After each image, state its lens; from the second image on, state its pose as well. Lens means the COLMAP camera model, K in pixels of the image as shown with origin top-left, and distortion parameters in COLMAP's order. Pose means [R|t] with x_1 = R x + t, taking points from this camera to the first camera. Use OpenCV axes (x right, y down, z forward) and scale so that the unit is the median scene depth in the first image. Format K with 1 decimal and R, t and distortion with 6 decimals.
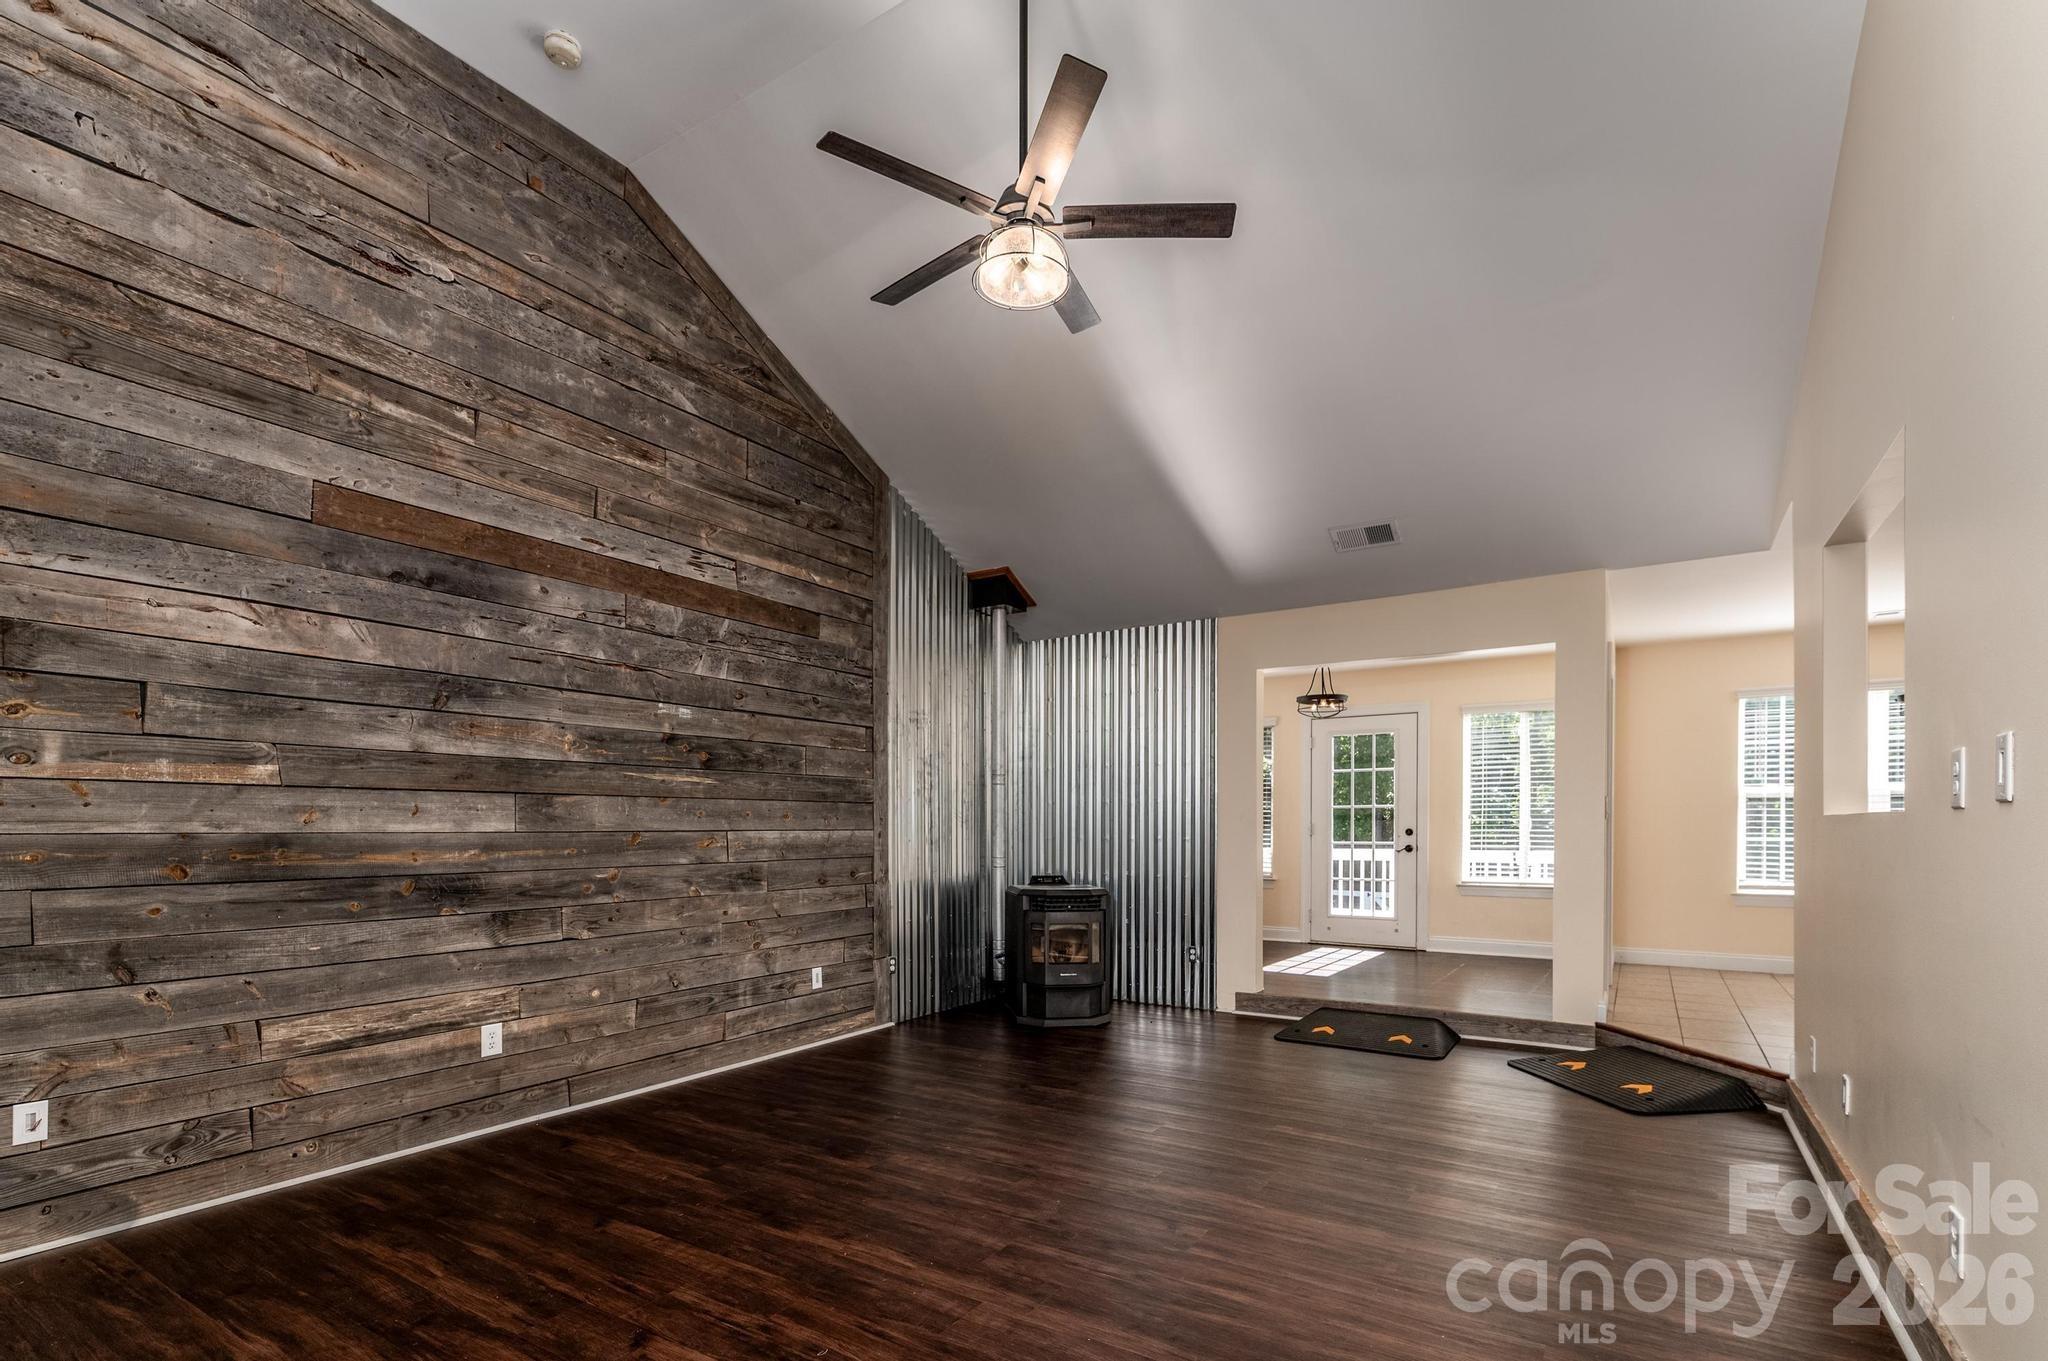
lens RADIAL K [[926.3, 0, 1023.2], [0, 926.3, 837.2], [0, 0, 1]] dist [0.003102, -0.001915]
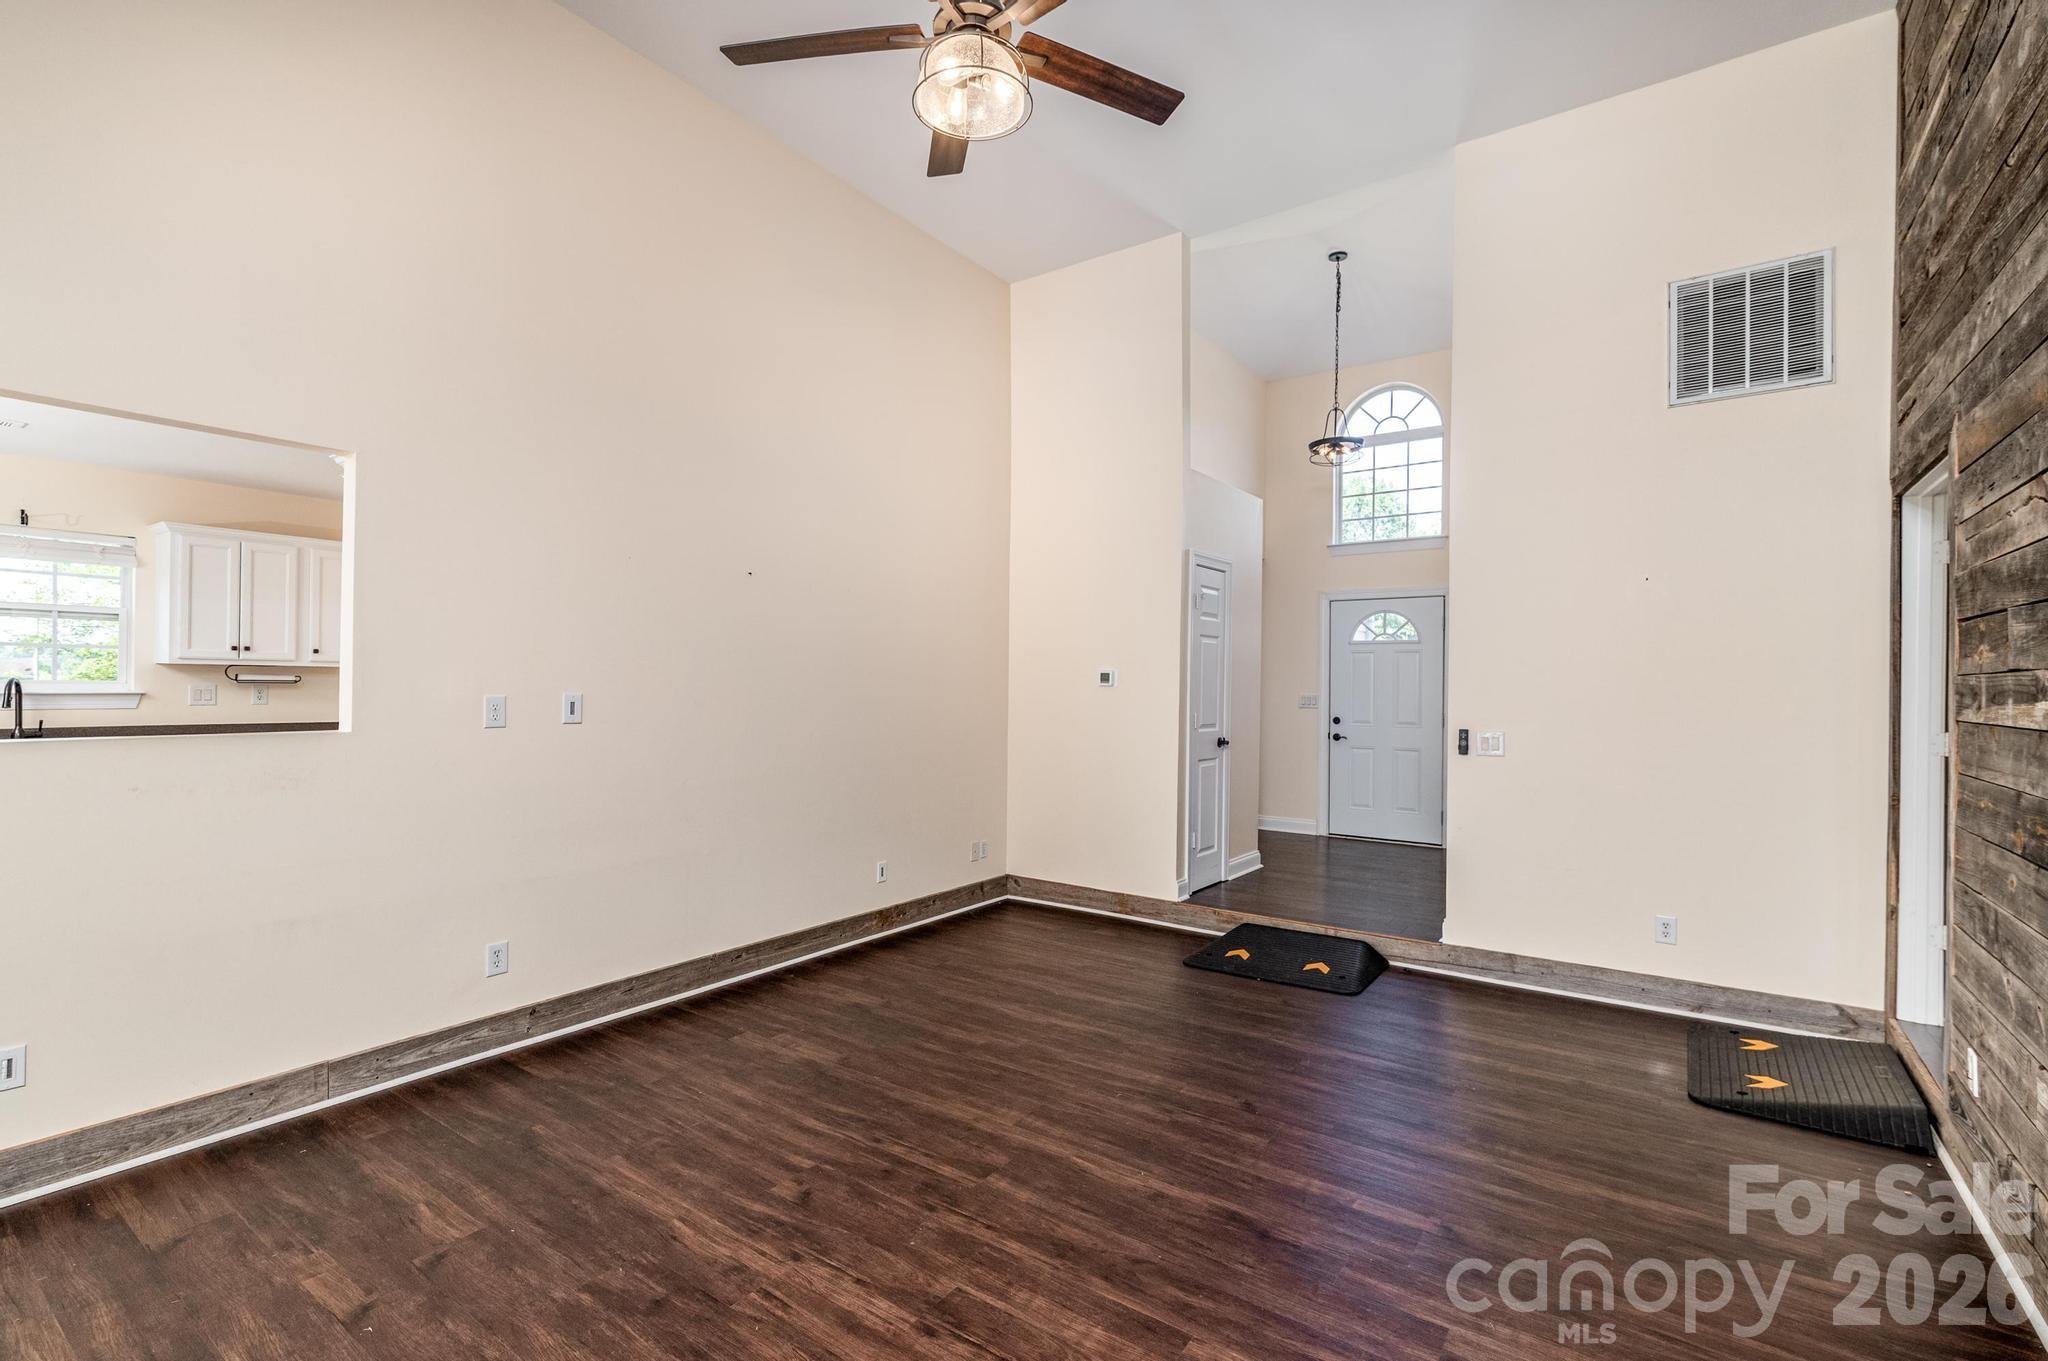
lens RADIAL K [[926.3, 0, 1040.3], [0, 926.3, 677.2], [0, 0, 1]] dist [0.003102, -0.001915]
pose [[-0.999333, -0.008715, 0.035470, -0.061851], [-0.008457, 0.999937, 0.007406, -0.063534], [-0.035532, 0.007101, -0.999343, 1.148140]]
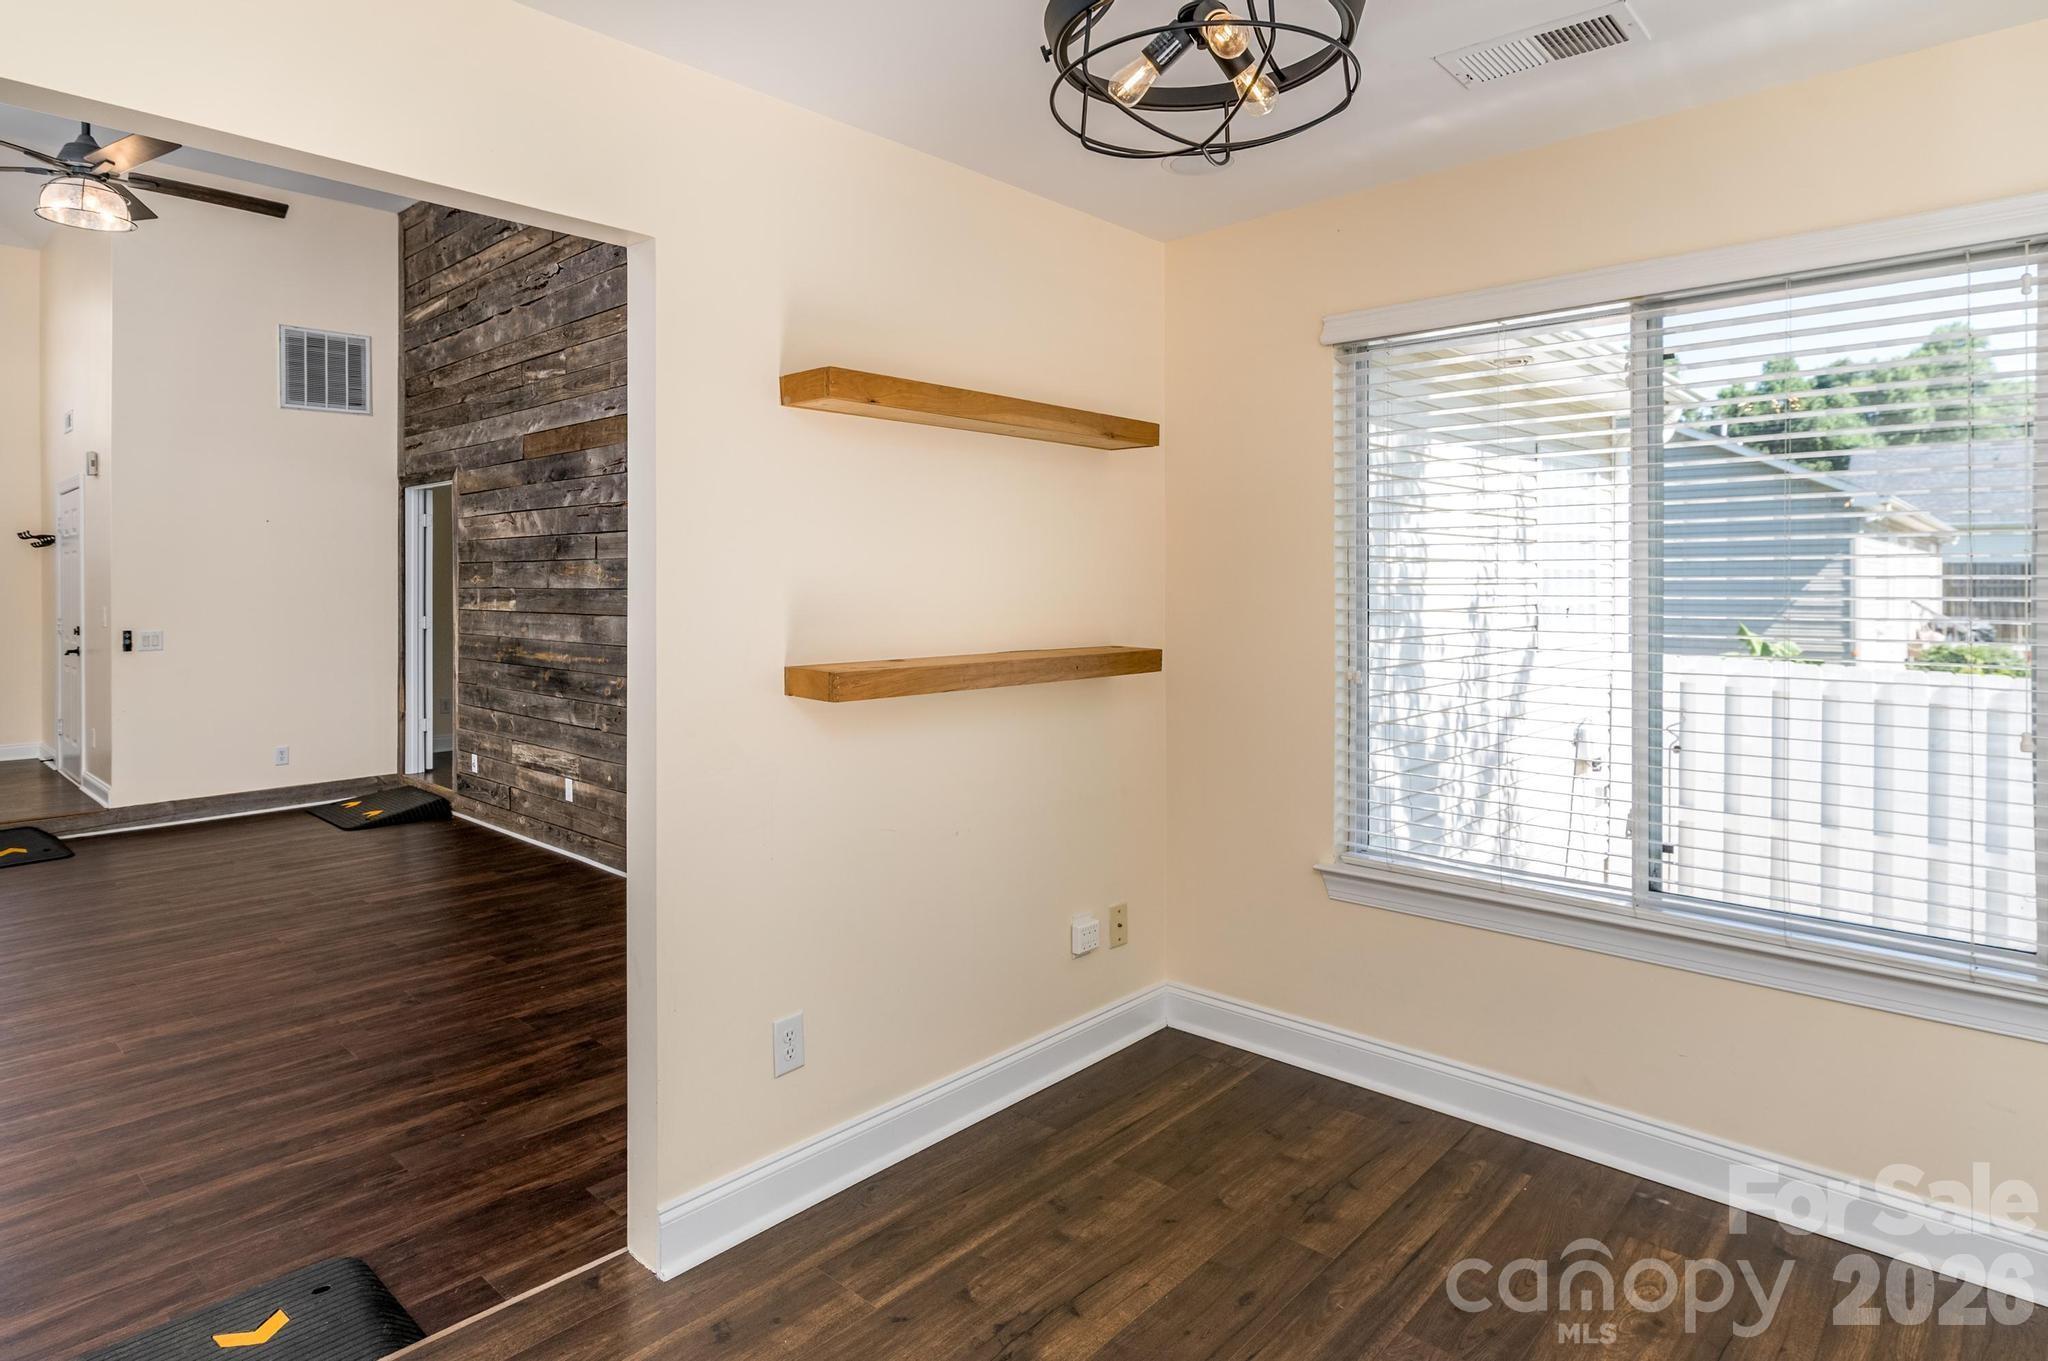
lens RADIAL K [[1133.1, 0, 1028.5], [0, 1133.1, 588.9], [0, 0, 1]] dist [0.002541, -0.000546]
pose [[-0.165770, 0.001508, -0.986163, 0.807517], [-0.014521, 0.999887, 0.003970, -0.082889], [0.986057, 0.014978, -0.165730, 1.577462]]
